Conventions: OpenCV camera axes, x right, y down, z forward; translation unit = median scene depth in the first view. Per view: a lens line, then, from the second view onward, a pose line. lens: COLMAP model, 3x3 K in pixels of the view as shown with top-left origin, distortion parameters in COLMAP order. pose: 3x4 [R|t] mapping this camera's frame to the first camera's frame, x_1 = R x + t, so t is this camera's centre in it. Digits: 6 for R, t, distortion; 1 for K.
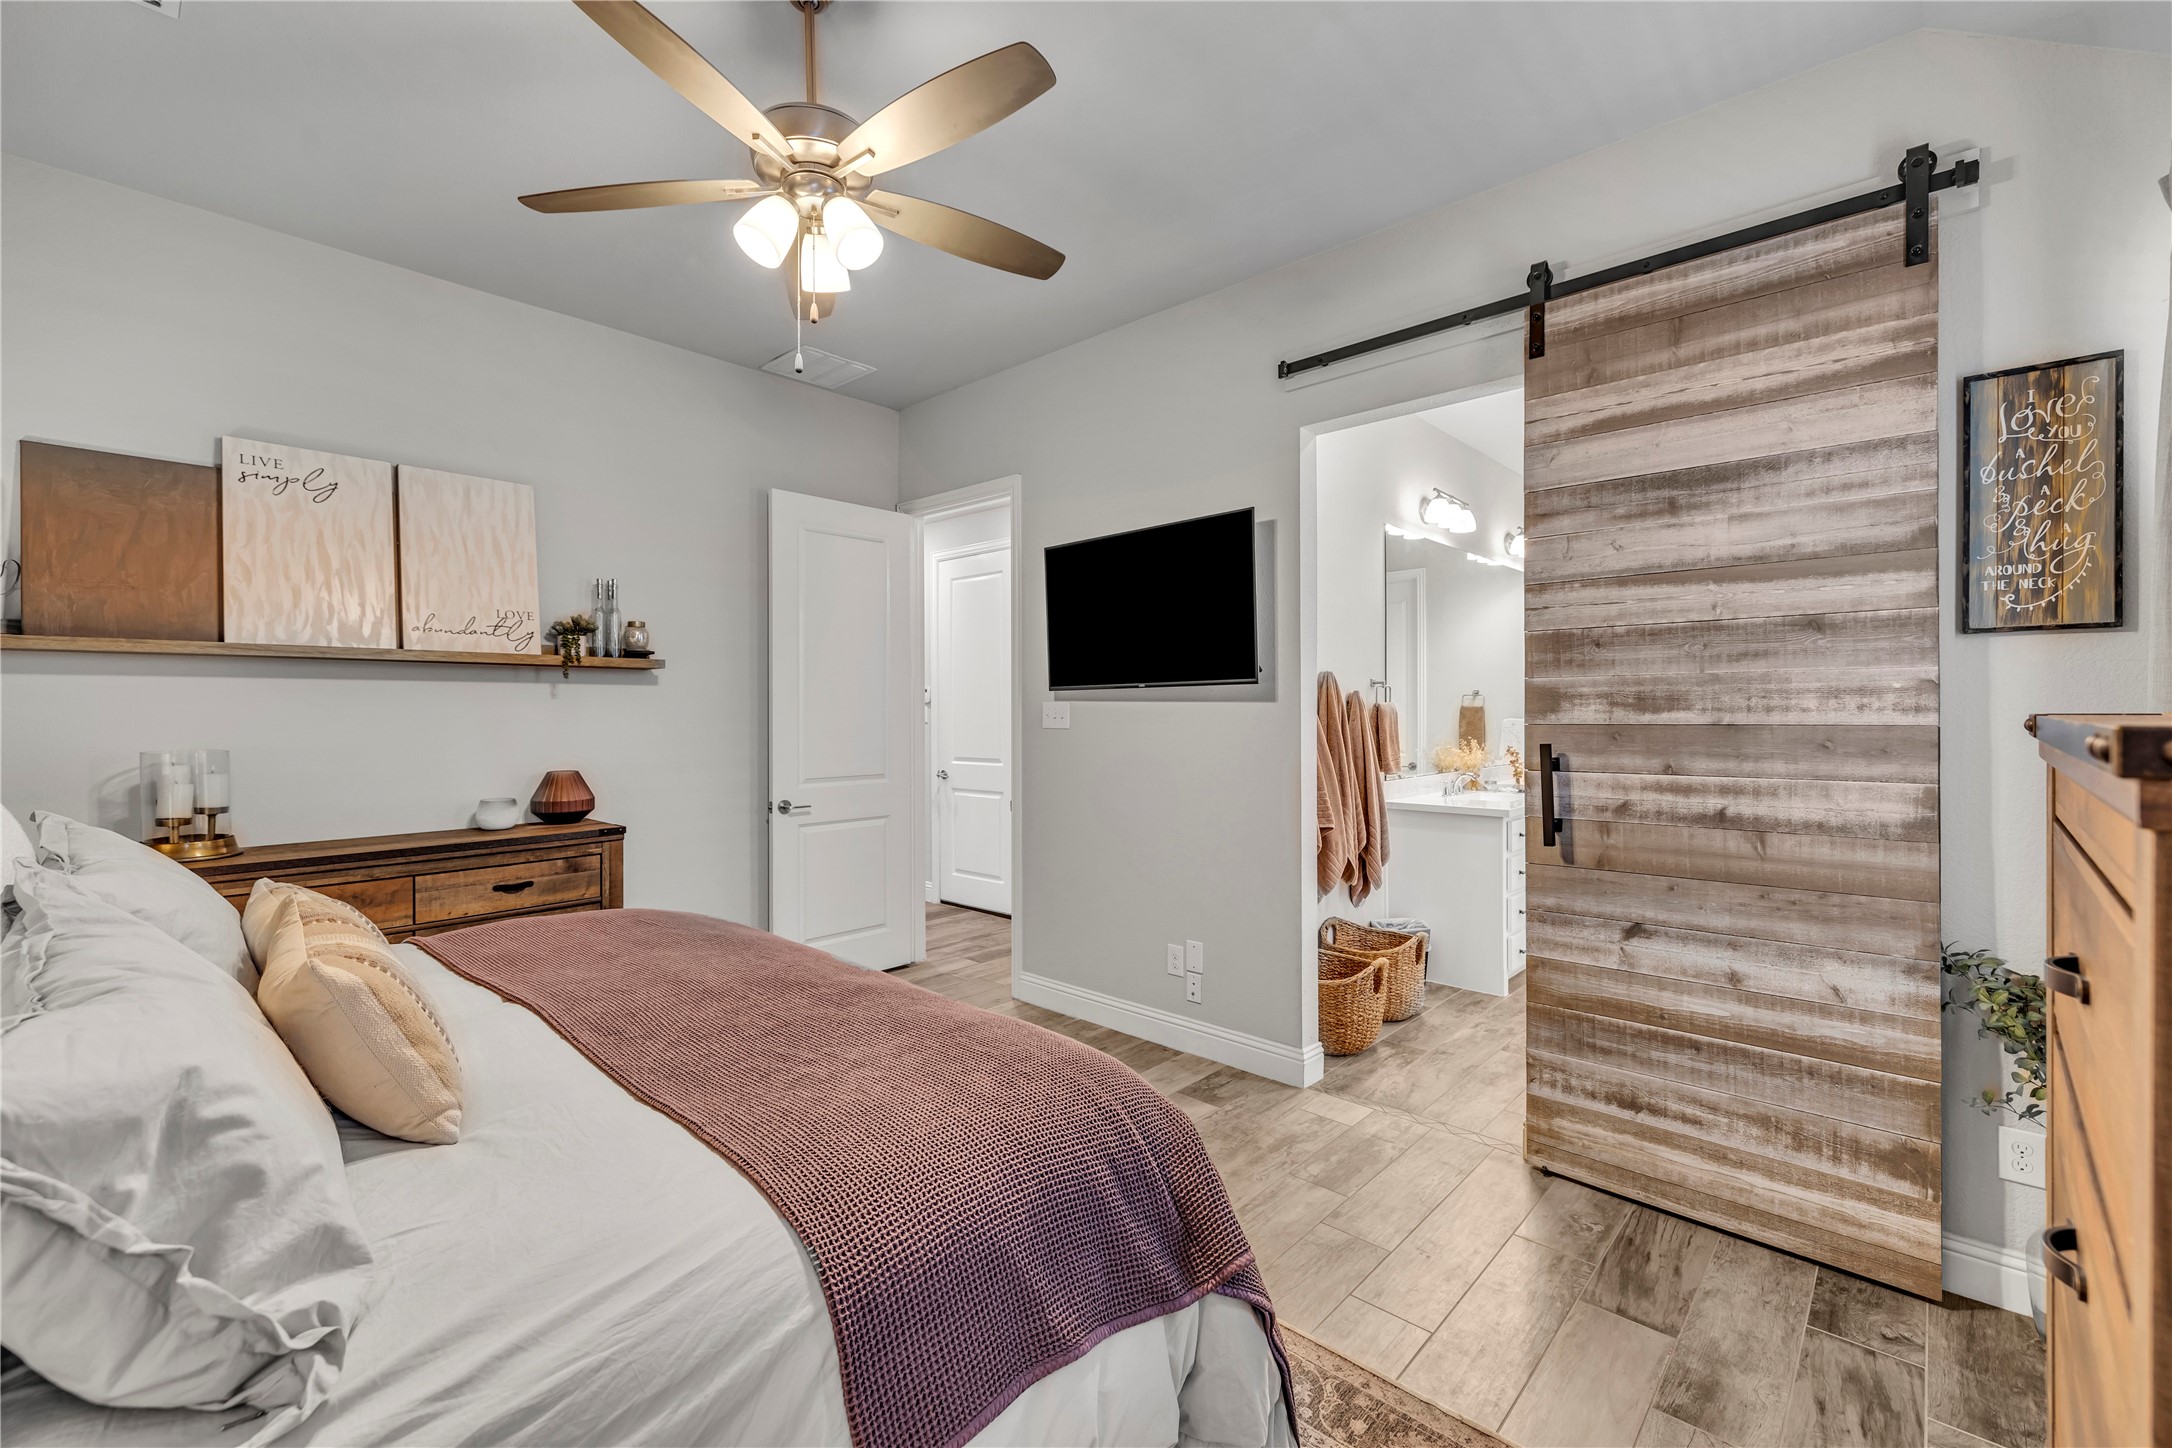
lens RADIAL K [[914.4, 0, 1071.0], [0, 914.4, 716.1], [0, 0, 1]] dist [0.001528, 0.000624]
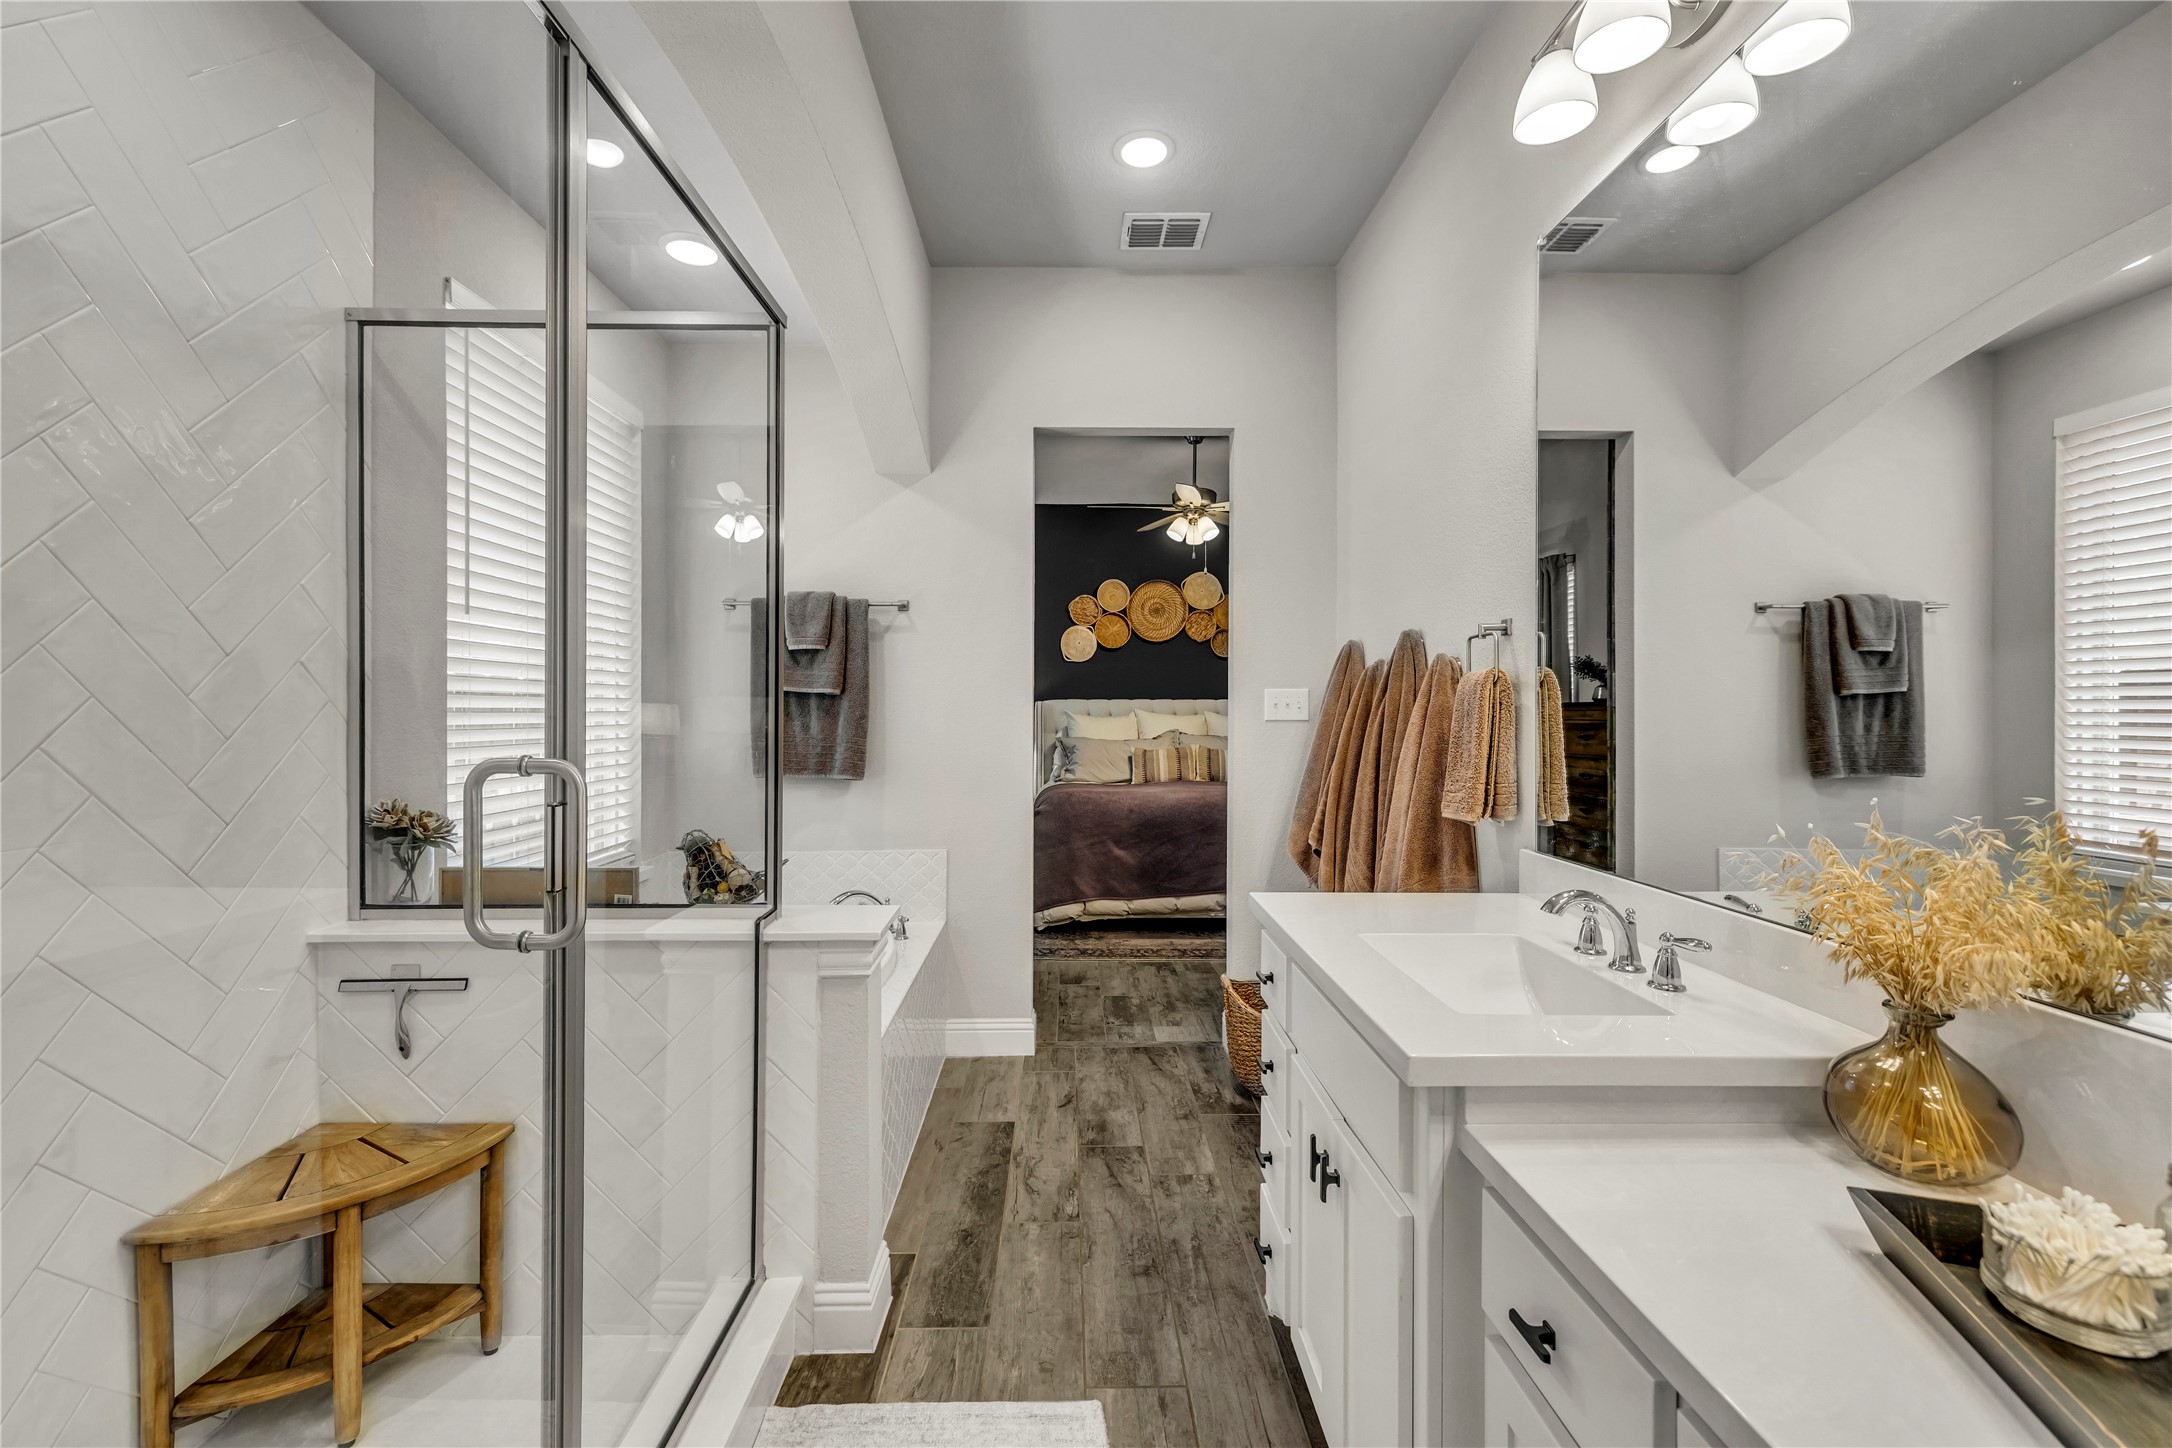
lens RADIAL K [[914.4, 0, 1071.0], [0, 914.4, 716.1], [0, 0, 1]] dist [0.001528, 0.000624]
pose [[-0.719554, 0.013257, -0.694310, 1.316487], [-0.004210, 0.999716, 0.023452, -0.002115], [0.694424, 0.019798, -0.719294, 1.913794]]
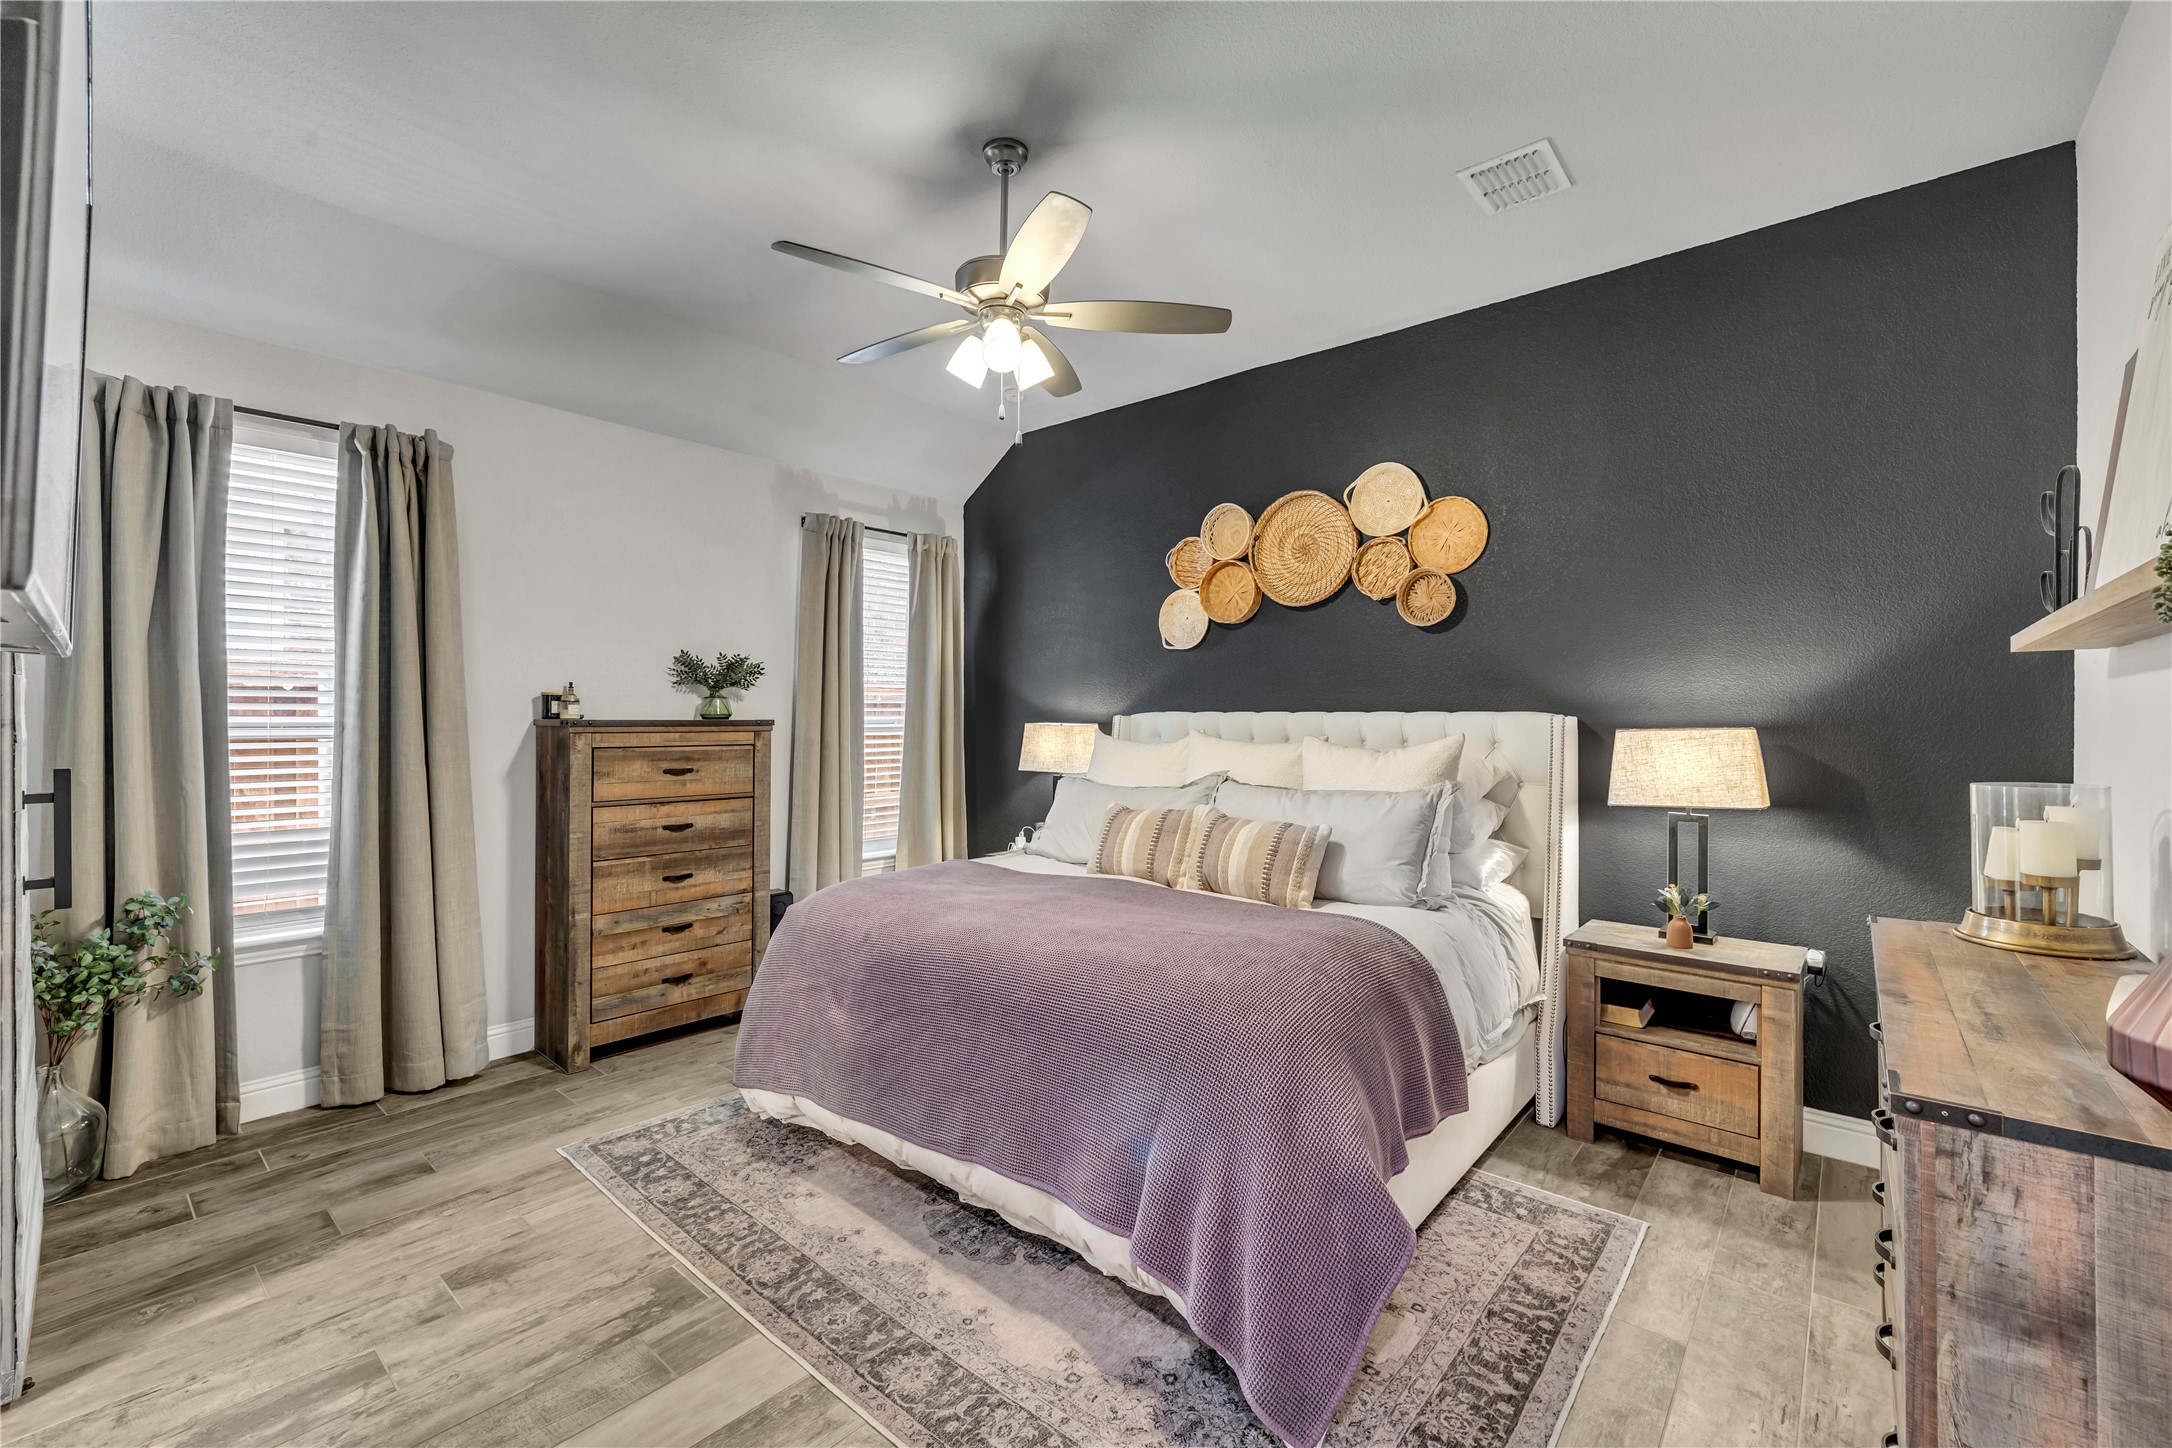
lens RADIAL K [[914.4, 0, 1071.0], [0, 914.4, 716.1], [0, 0, 1]] dist [0.001528, 0.000624]
pose [[-0.999454, 0.010139, -0.031440, -0.239881], [0.009587, 0.999798, 0.017671, -0.012288], [0.031613, 0.017360, -0.999349, 1.616401]]
